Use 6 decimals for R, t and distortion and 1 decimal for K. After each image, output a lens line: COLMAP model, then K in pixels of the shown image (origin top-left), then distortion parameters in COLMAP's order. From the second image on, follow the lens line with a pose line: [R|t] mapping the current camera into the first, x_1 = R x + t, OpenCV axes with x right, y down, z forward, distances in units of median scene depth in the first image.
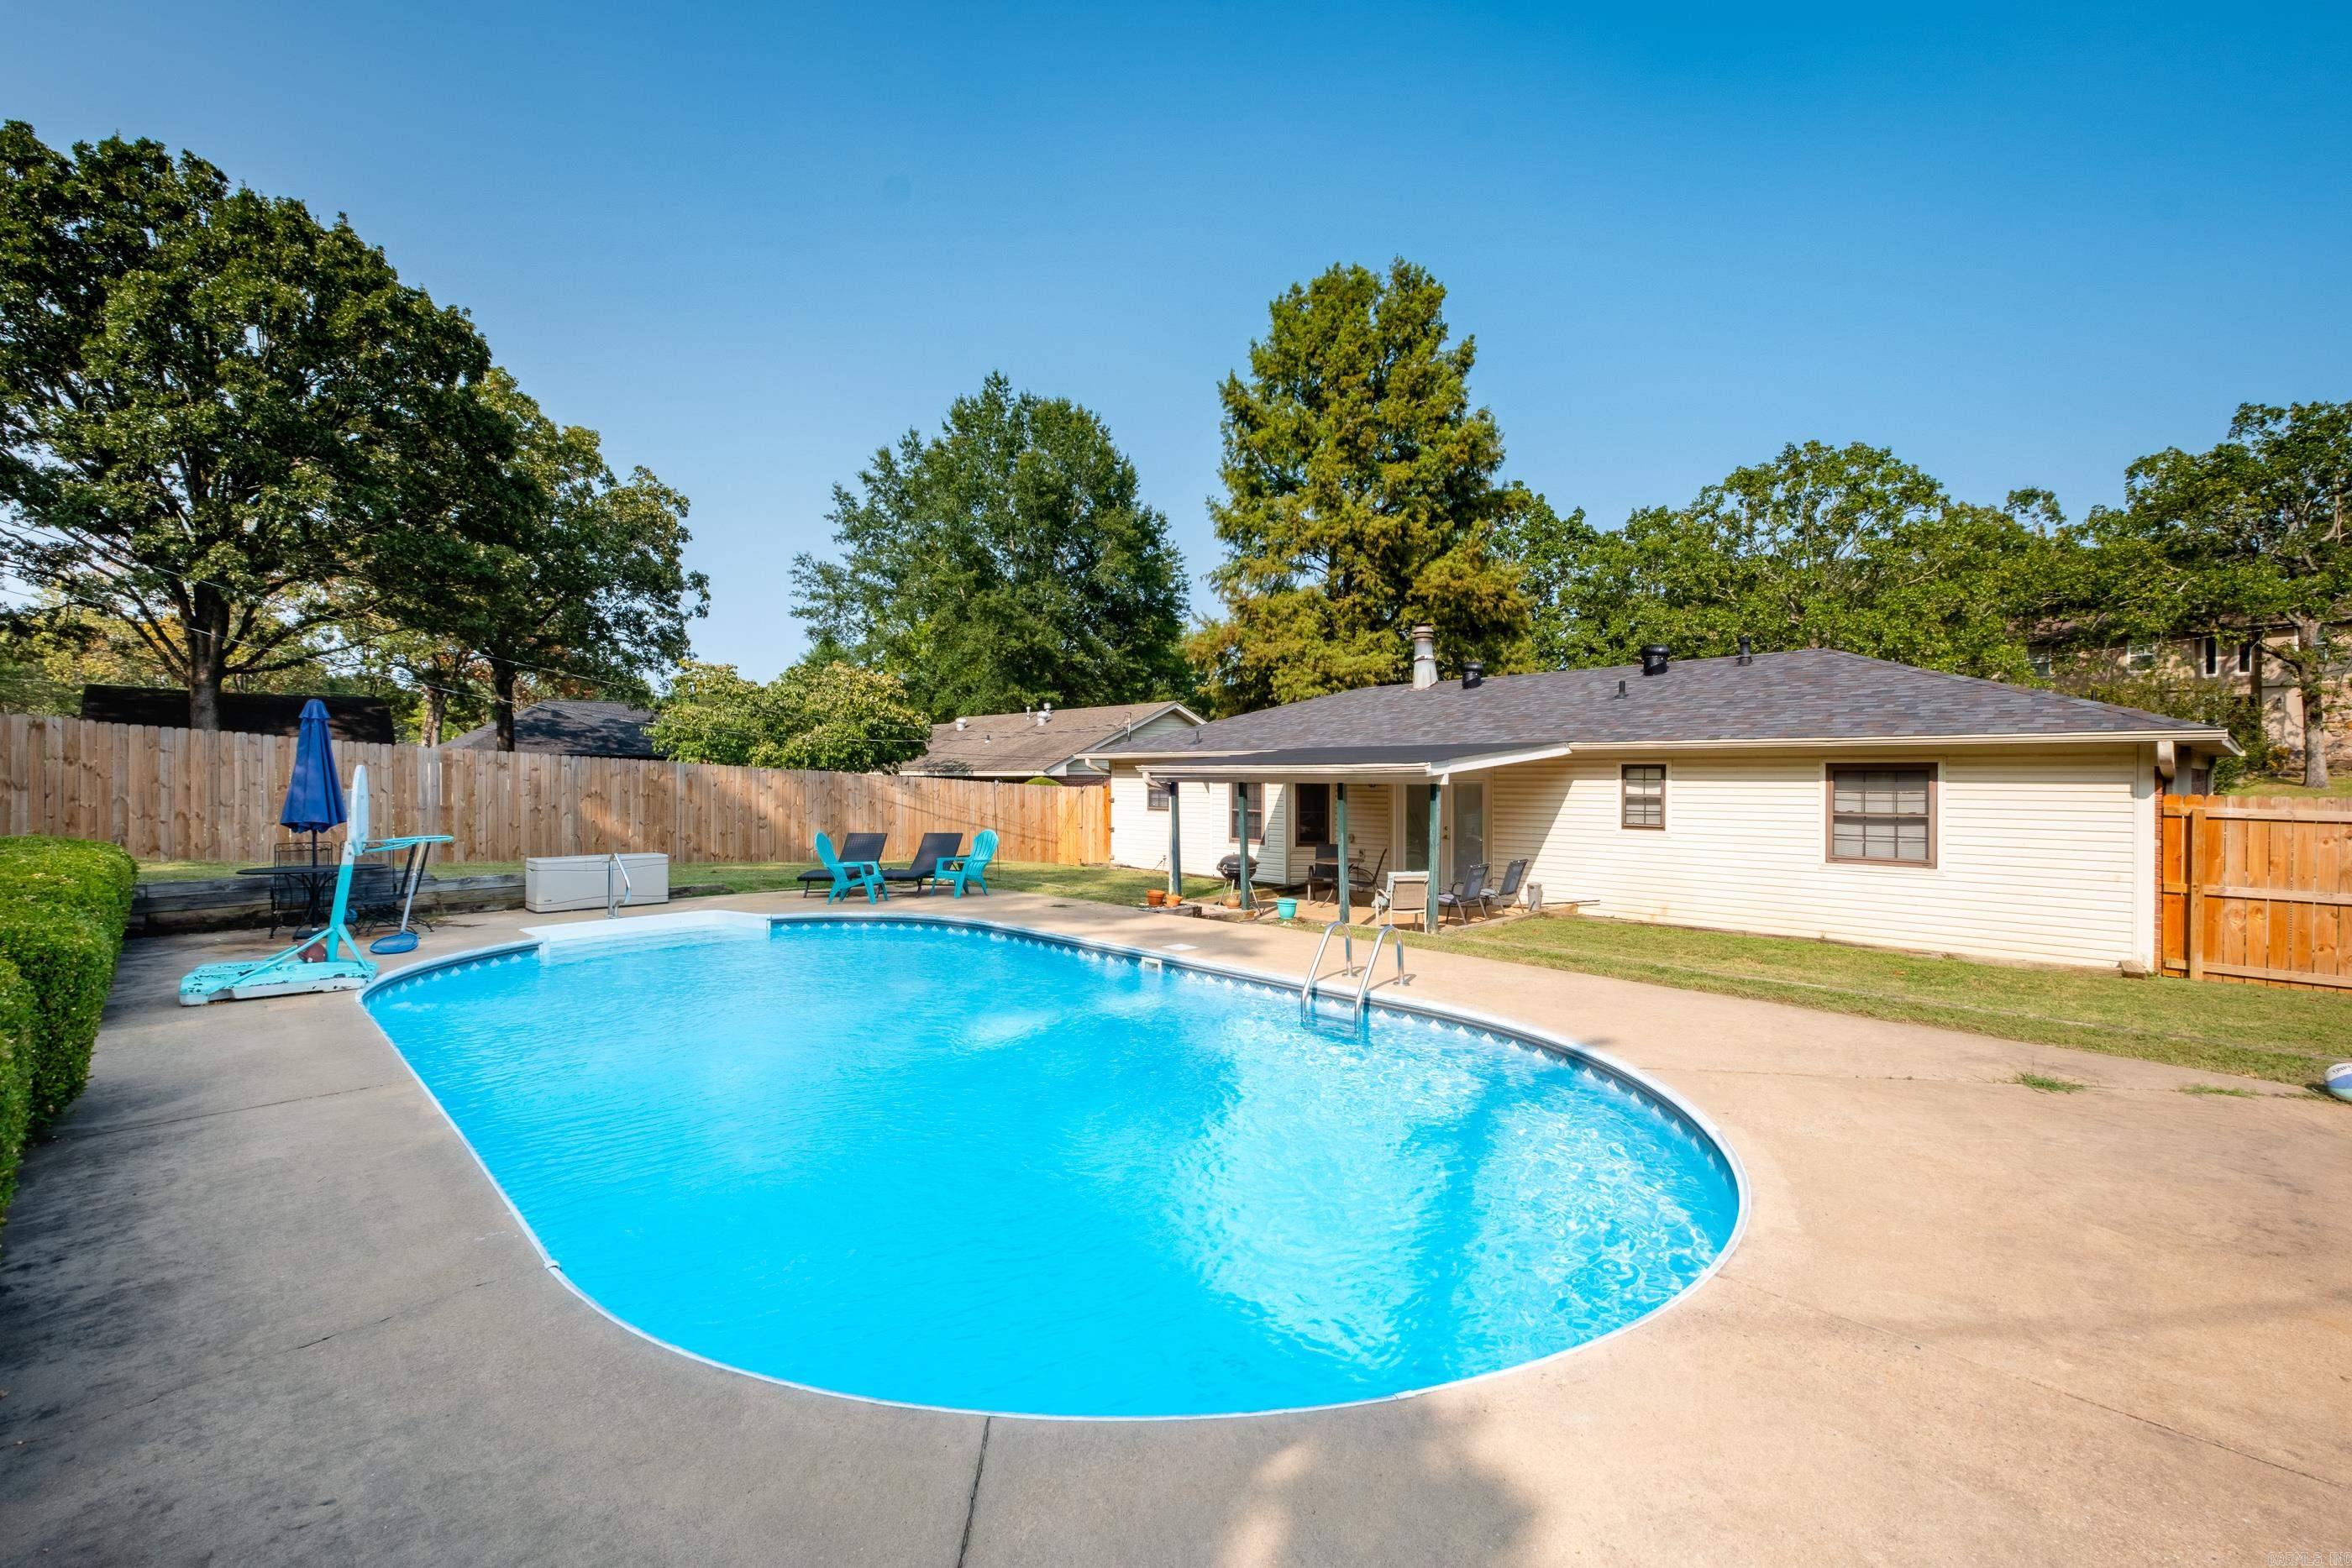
lens RADIAL K [[1011.9, 0, 1188.5], [0, 1011.9, 779.9], [0, 0, 1]] dist [0.008765, -0.005849]
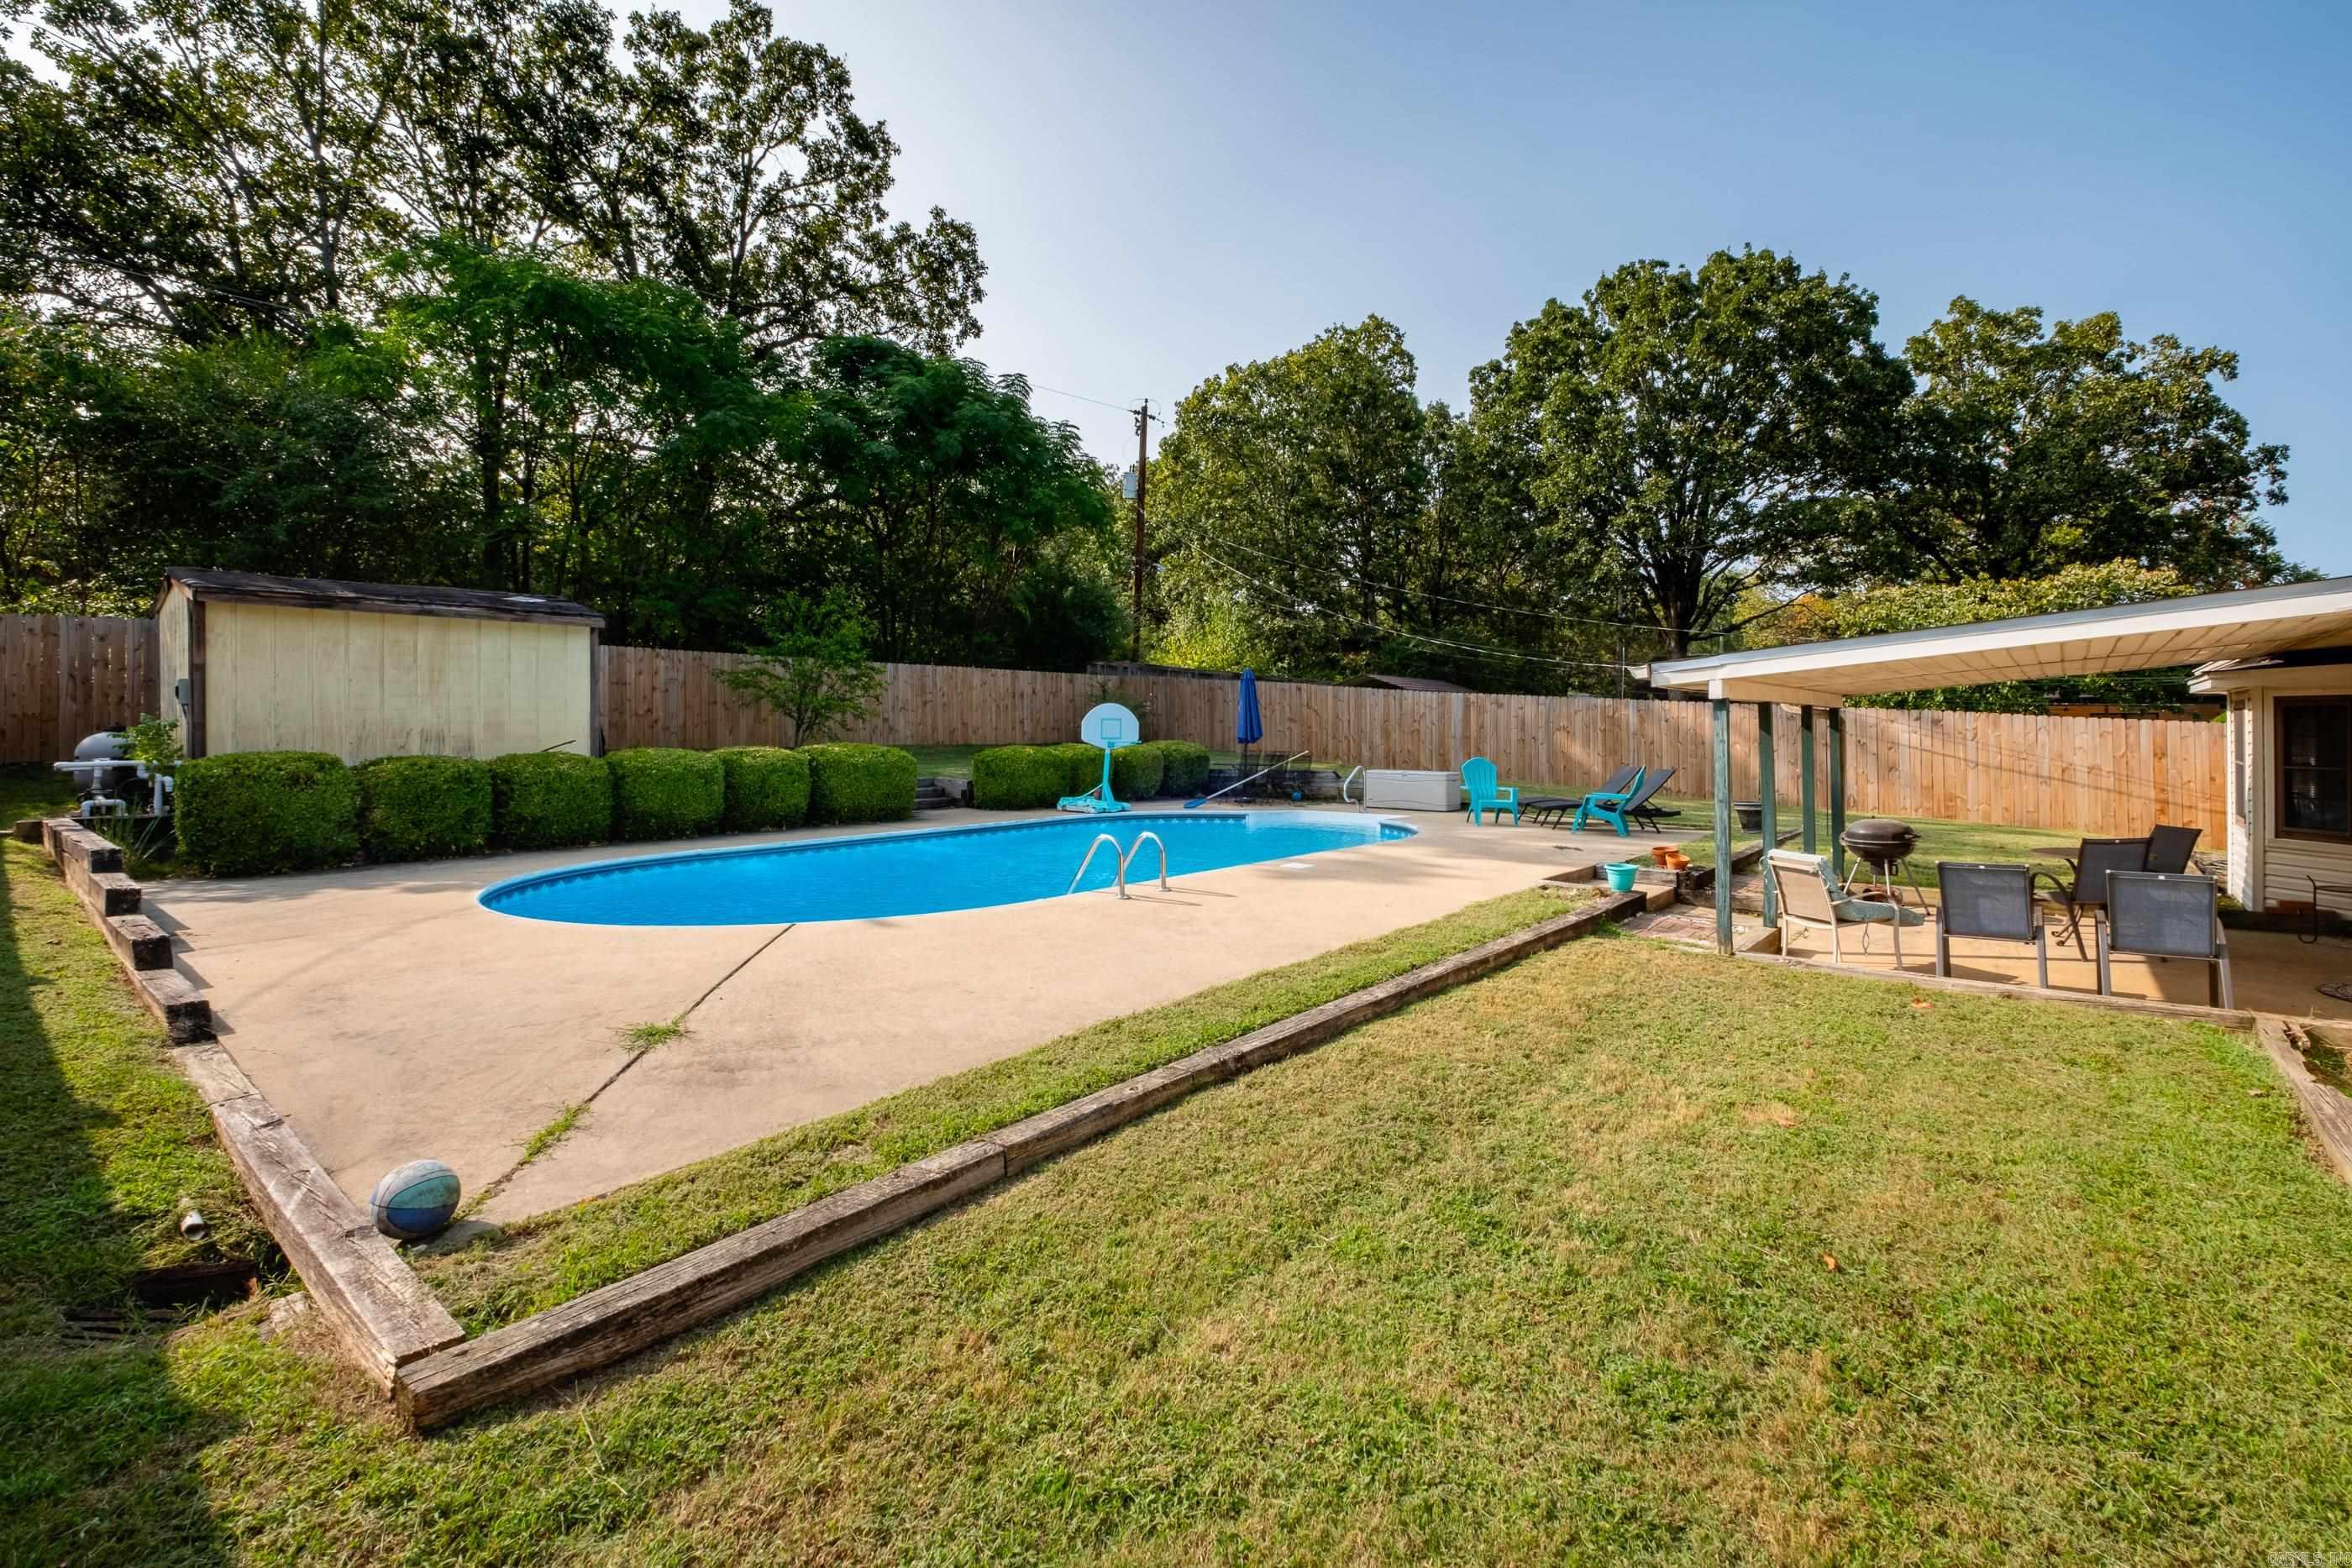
lens RADIAL K [[1043.5, 0, 1200.5], [0, 1043.5, 723.3], [0, 0, 1]] dist [-0.000629, -0.000121]
pose [[0.108937, -0.004439, -0.994039, 0.311069], [-0.004539, 0.999977, -0.004963, 0.009115], [0.994038, 0.005053, 0.108915, 0.243570]]
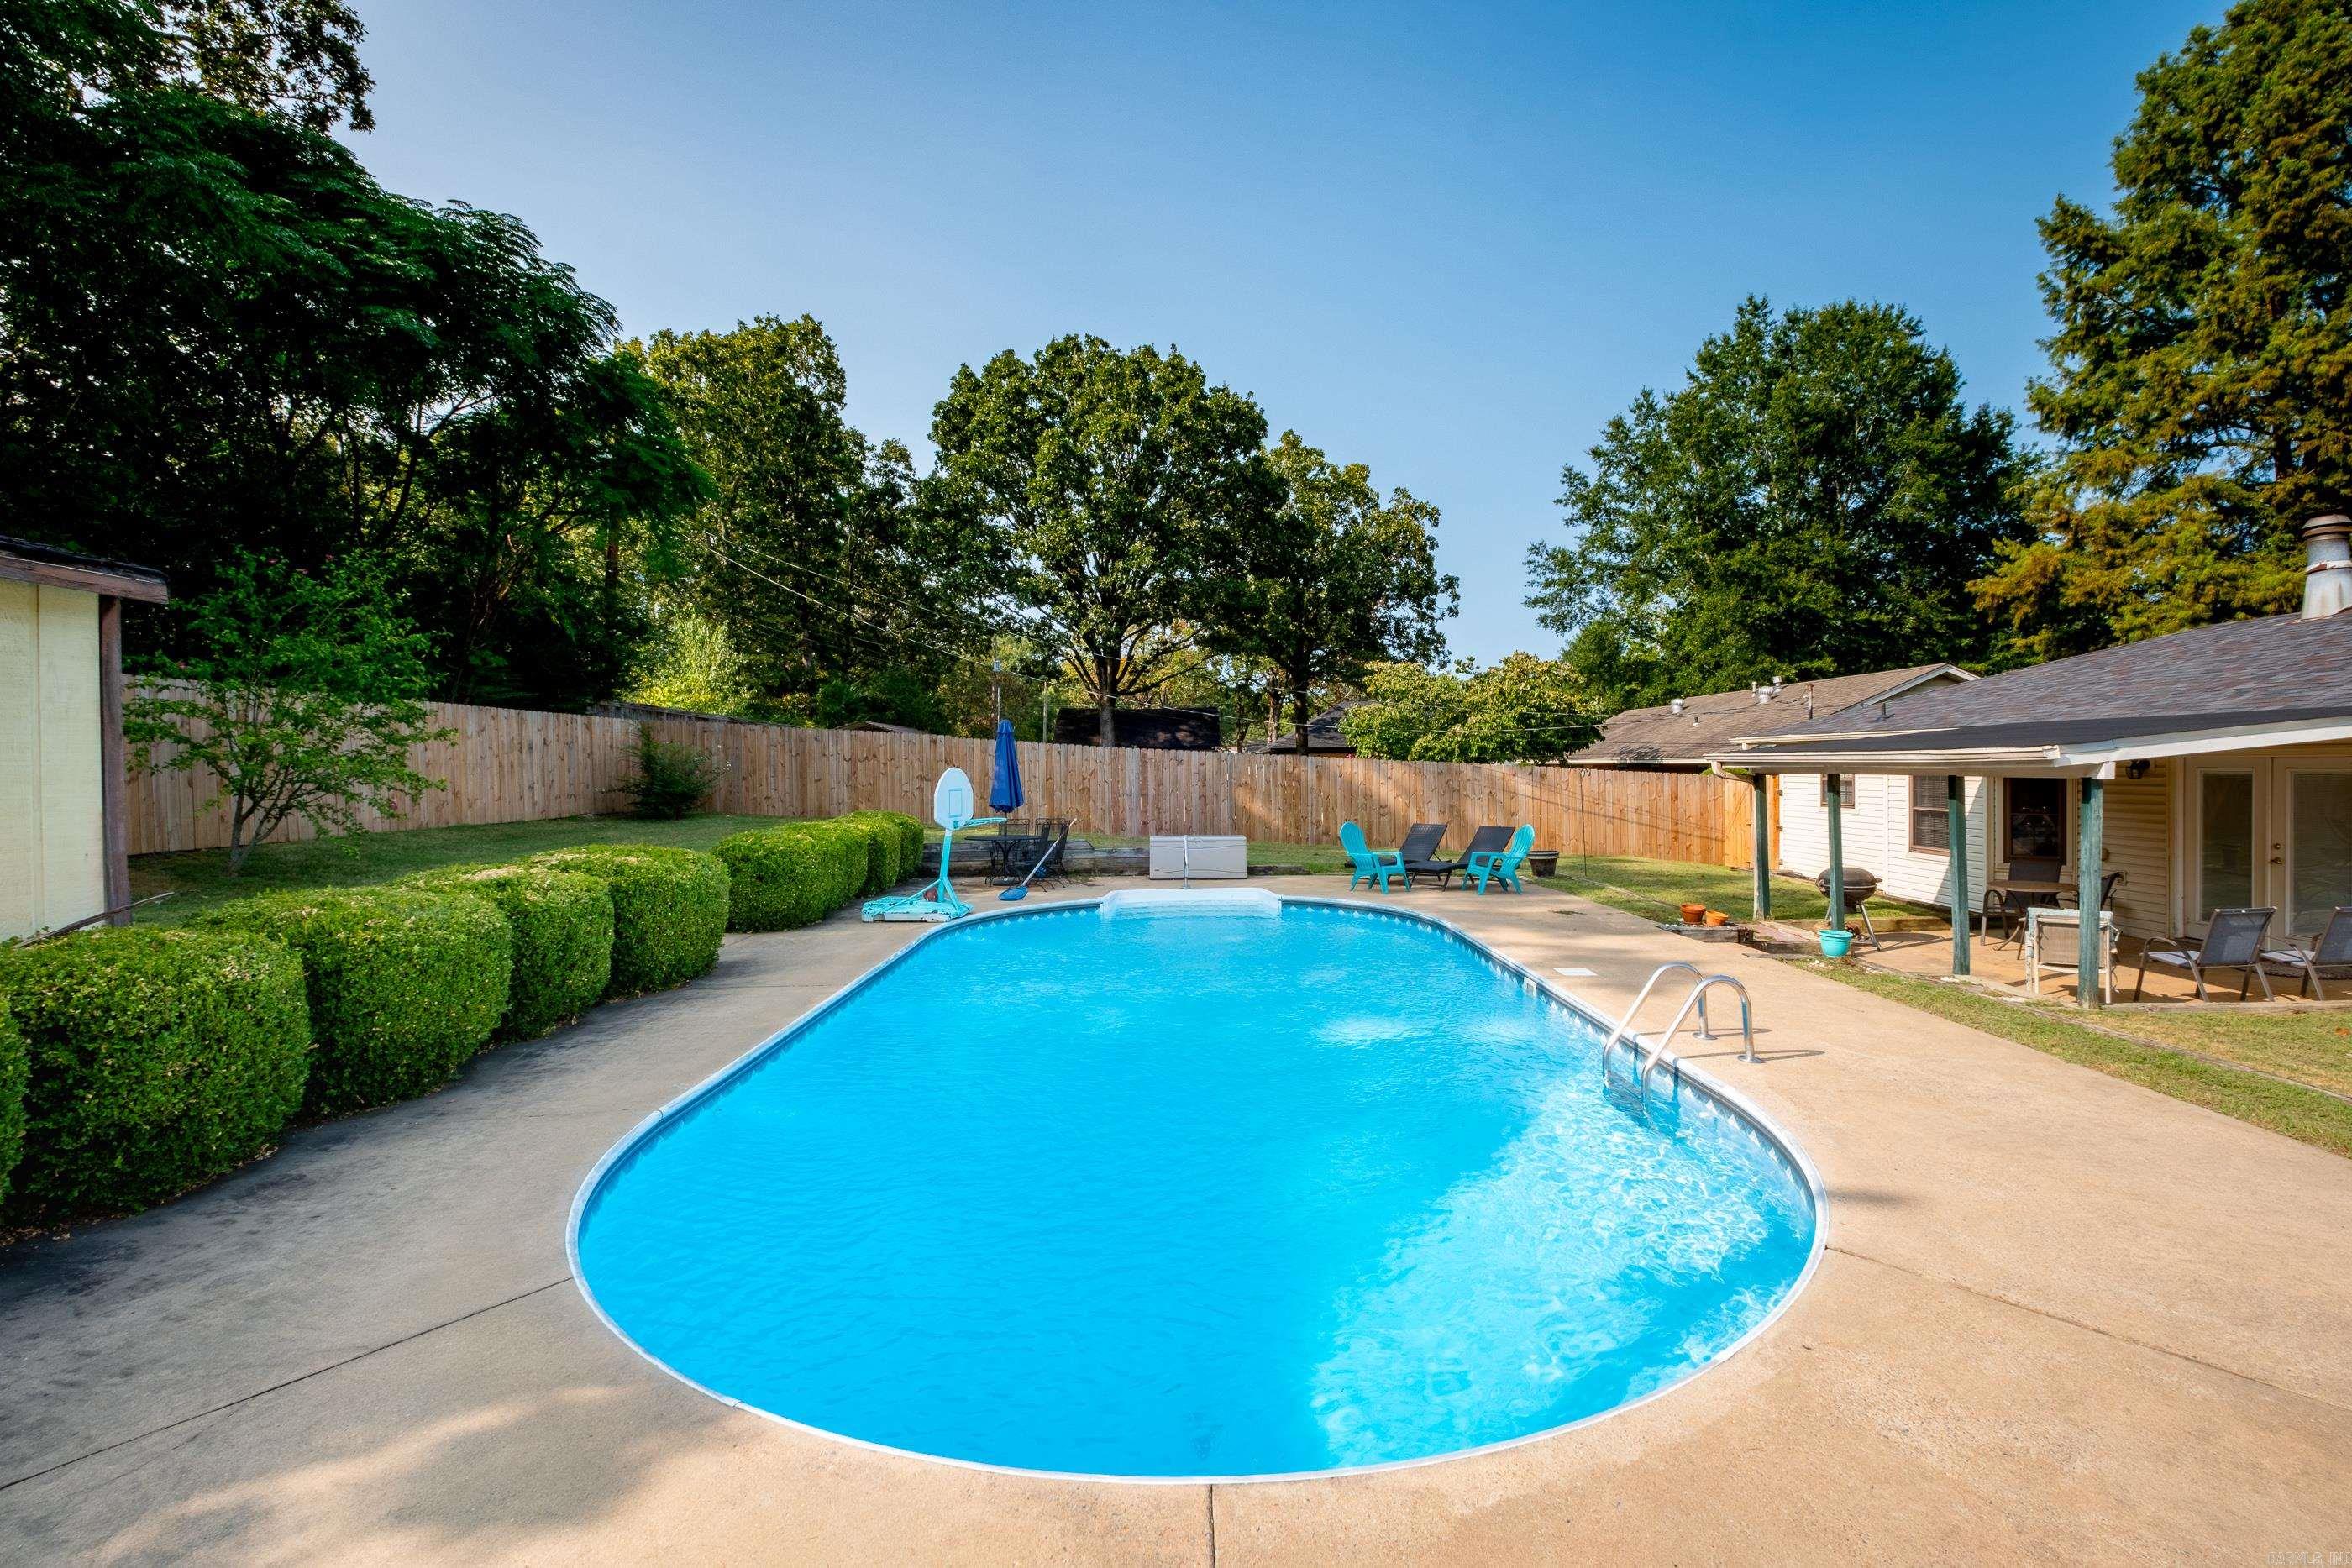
lens RADIAL K [[1011.9, 0, 1188.5], [0, 1011.9, 779.9], [0, 0, 1]] dist [0.008765, -0.005849]
pose [[0.719961, 0.001731, -0.694012, 0.107119], [0.008197, 0.999906, 0.010997, -0.002497], [0.693966, -0.013606, 0.719879, 0.050444]]
